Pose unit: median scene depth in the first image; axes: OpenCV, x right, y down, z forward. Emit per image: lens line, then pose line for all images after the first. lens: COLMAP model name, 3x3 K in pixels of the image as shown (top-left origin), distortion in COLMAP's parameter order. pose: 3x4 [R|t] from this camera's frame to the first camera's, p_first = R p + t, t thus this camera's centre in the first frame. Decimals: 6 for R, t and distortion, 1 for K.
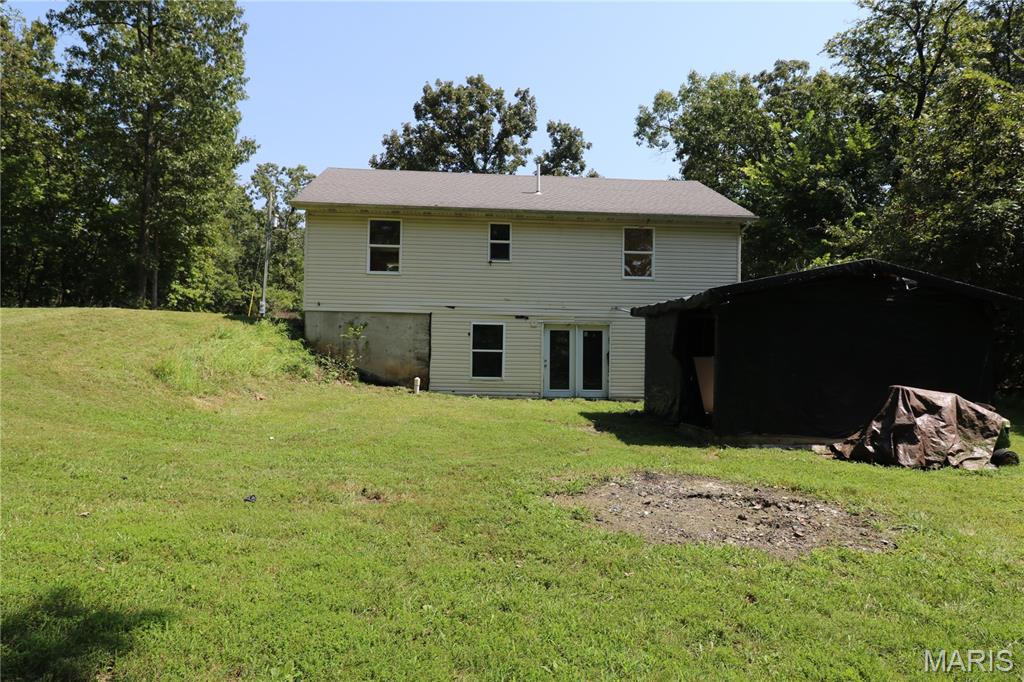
lens RADIAL K [[626.5, 0, 506.6], [0, 626.5, 338.5], [0, 0, 1]] dist [0.003262, 0.000551]
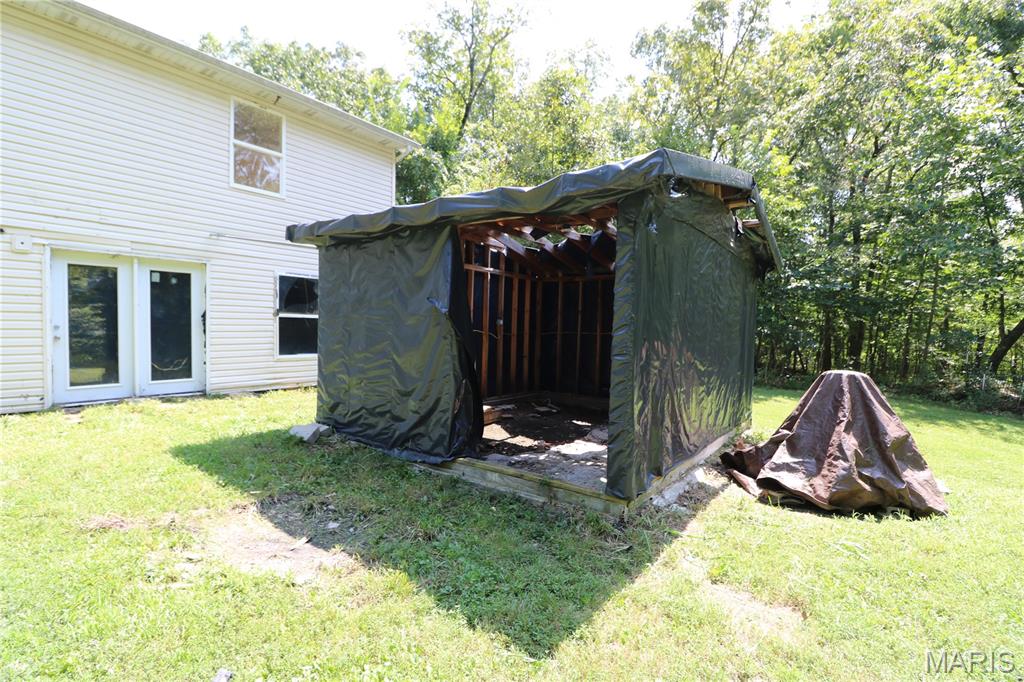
lens RADIAL K [[471.7, 0, 505.6], [0, 471.7, 339.5], [0, 0, 1]] dist [-0.002337, -0.010989]
pose [[0.675257, -0.027962, 0.737052, 0.026464], [-0.023539, 0.997955, 0.059425, 0.012884], [-0.737207, -0.057476, 0.673218, 0.433788]]
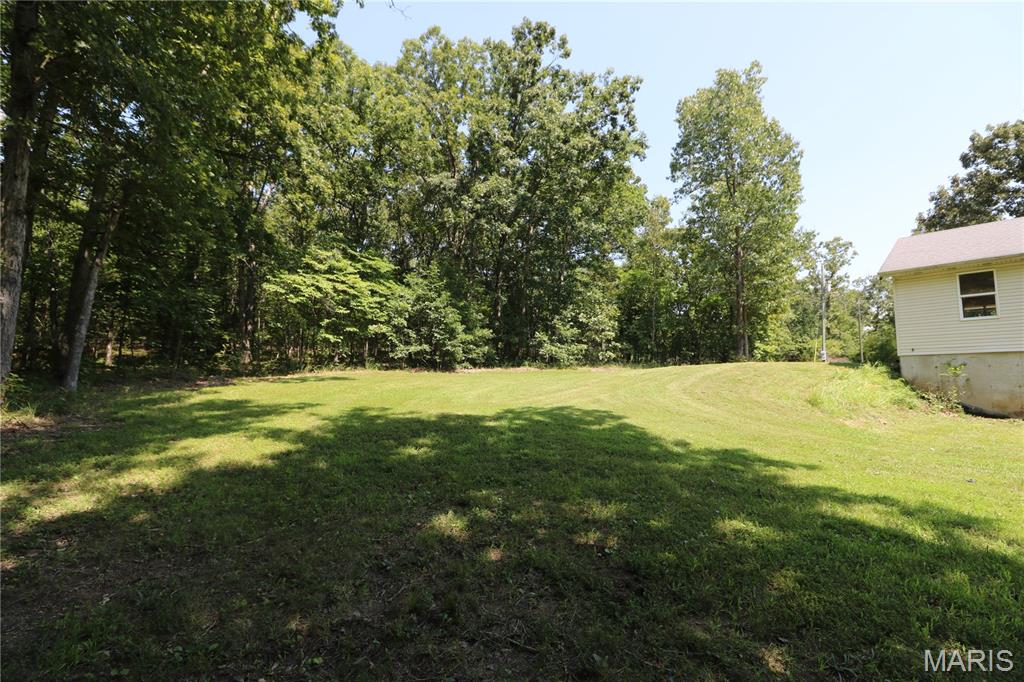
lens RADIAL K [[471.2, 0, 512.0], [0, 471.2, 341.0], [0, 0, 1]] dist [-0.002559, -0.011019]
pose [[0.610209, -0.089213, -0.787201, -0.045403], [0.020831, 0.995103, -0.096627, 0.000451], [0.791966, 0.042565, 0.609079, -0.158397]]
